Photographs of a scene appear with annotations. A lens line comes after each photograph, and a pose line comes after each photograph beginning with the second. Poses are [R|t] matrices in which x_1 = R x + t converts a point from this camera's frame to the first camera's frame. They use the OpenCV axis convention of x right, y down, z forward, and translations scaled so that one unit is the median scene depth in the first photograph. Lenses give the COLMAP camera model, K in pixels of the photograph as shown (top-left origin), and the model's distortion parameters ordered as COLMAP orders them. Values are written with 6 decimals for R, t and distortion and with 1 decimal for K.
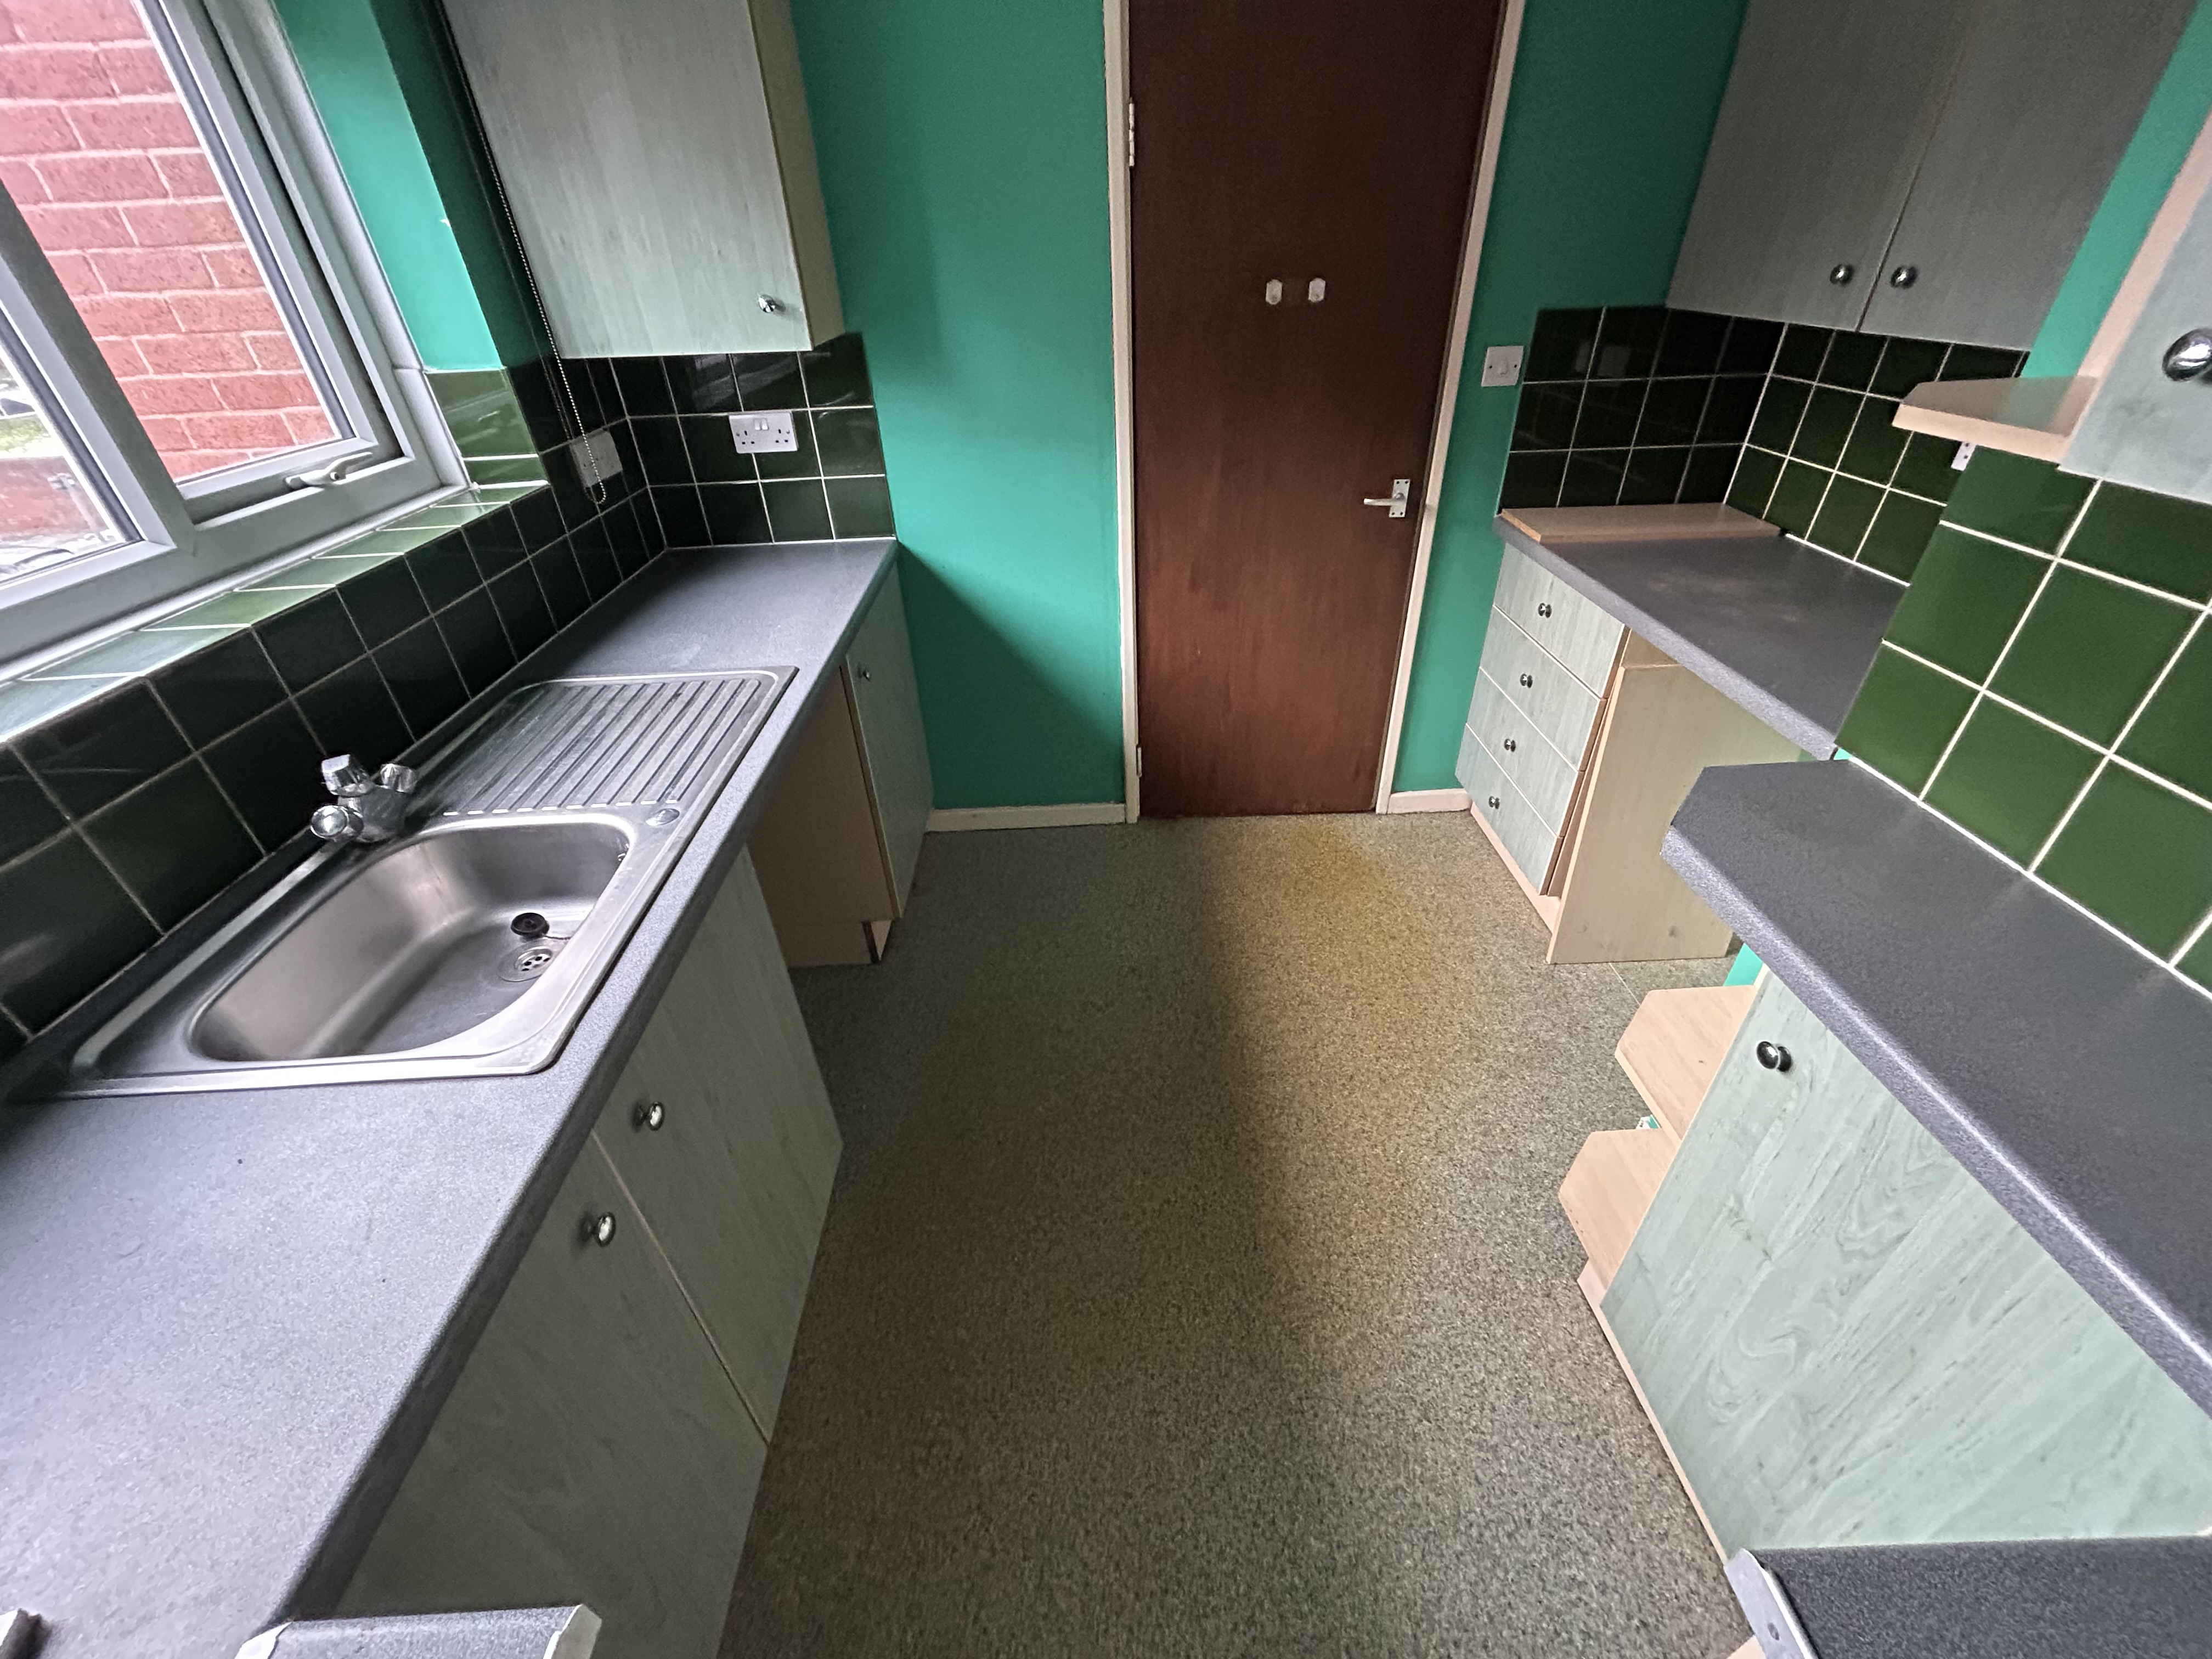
lens RADIAL K [[888.6, 0, 1109.5], [0, 888.6, 827.8], [0, 0, 1]] dist [-0.000963, -0.000085]
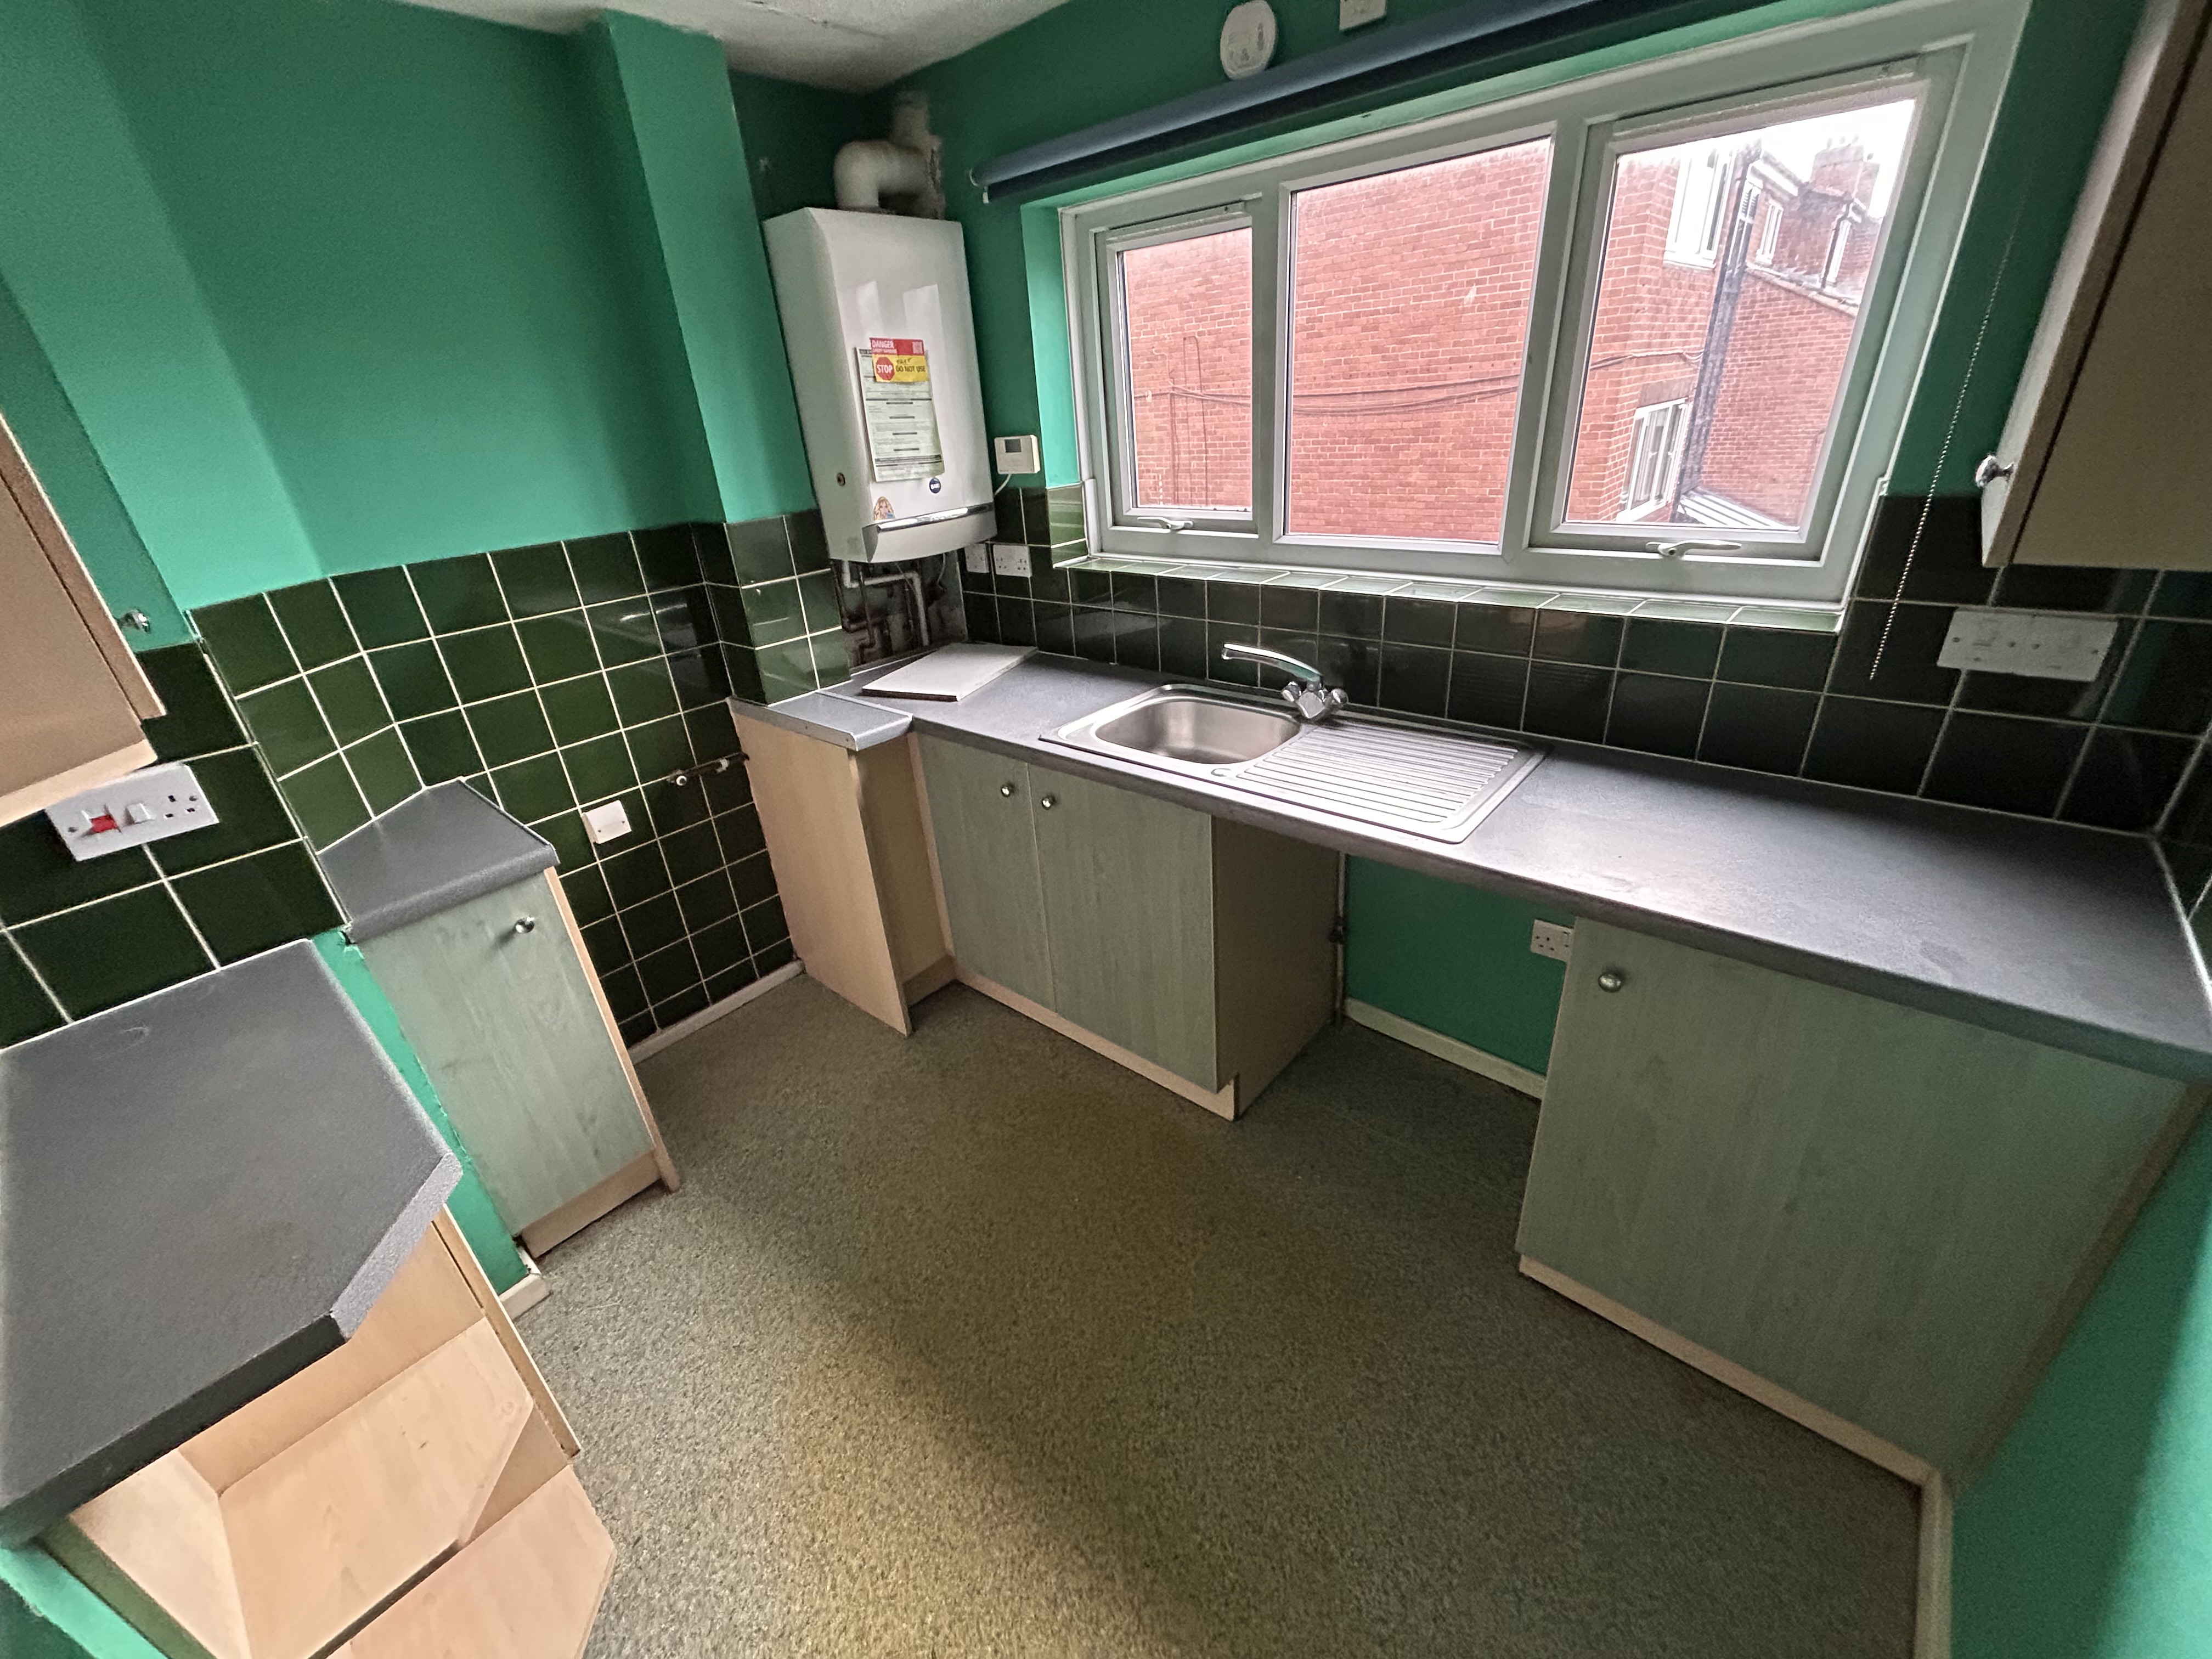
lens RADIAL K [[888.6, 0, 1106.6], [0, 888.6, 832.1], [0, 0, 1]] dist [-0.000963, -0.000085]
pose [[-0.675803, 0.394505, -0.622620, 0.443431], [-0.330807, 0.592520, 0.734497, -0.749515], [0.658678, 0.702343, -0.269922, 1.044076]]
